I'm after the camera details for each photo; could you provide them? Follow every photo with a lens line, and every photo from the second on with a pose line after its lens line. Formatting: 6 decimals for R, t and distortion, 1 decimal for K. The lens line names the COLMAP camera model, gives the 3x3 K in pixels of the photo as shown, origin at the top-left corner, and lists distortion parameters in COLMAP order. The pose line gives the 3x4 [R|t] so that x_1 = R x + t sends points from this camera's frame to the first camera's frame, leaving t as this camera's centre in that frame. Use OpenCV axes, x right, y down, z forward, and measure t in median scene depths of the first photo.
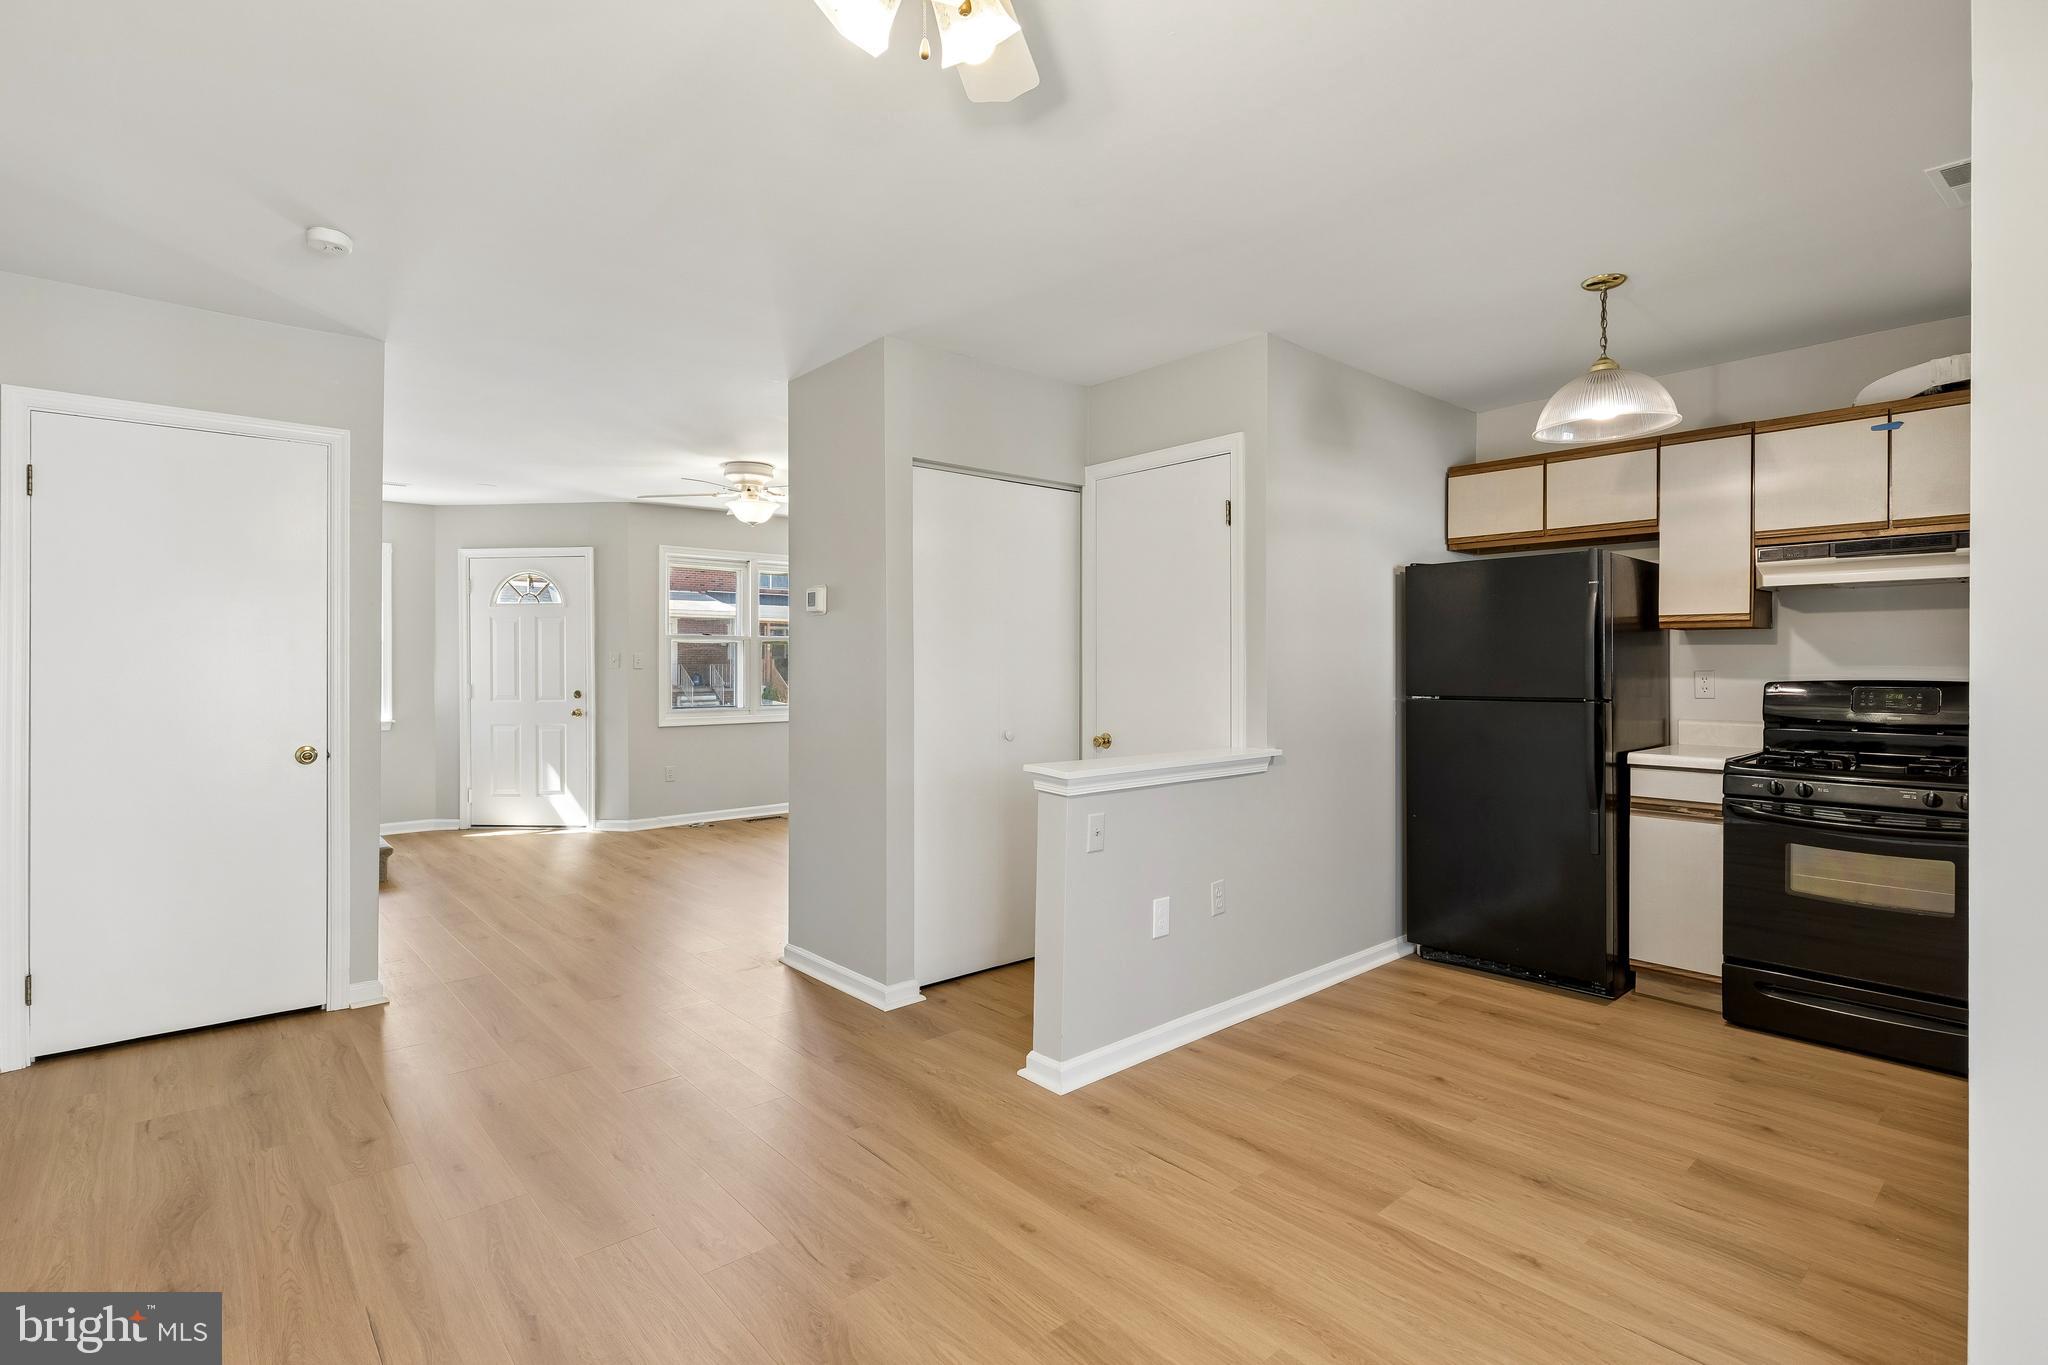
lens RADIAL K [[992.7, 0, 1029.5], [0, 992.7, 675.8], [0, 0, 1]] dist [-0.001630, -0.000353]
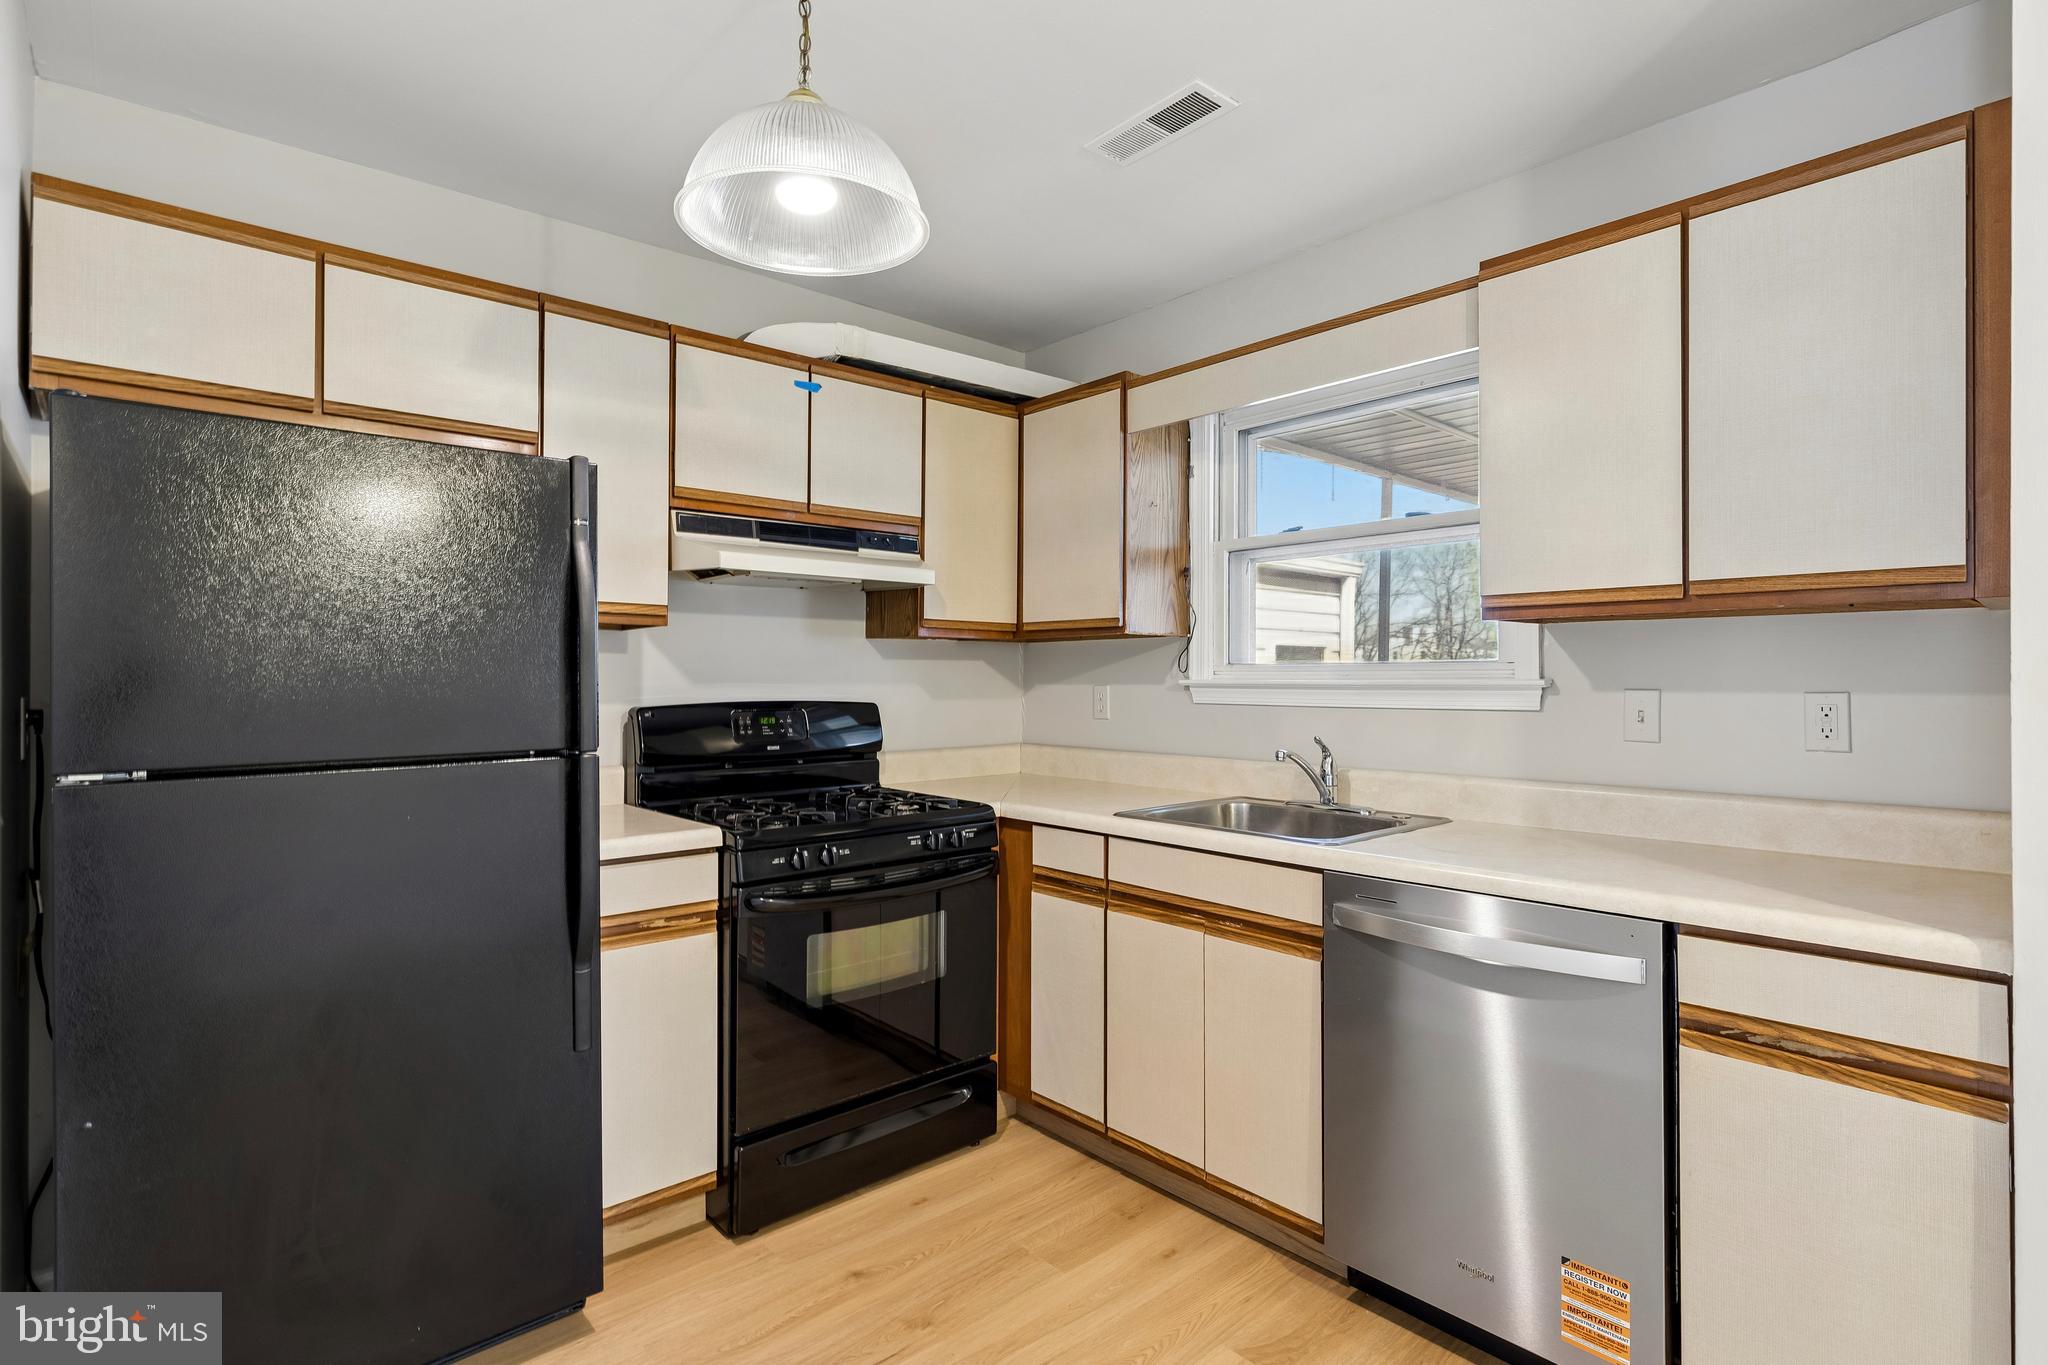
lens RADIAL K [[992.7, 0, 1029.5], [0, 992.7, 675.8], [0, 0, 1]] dist [-0.001630, -0.000353]
pose [[0.000545, 0.001044, 0.999999, 0.057629], [0.011402, 0.999934, -0.001050, -0.012735], [-0.999935, 0.011403, 0.000533, 0.800353]]
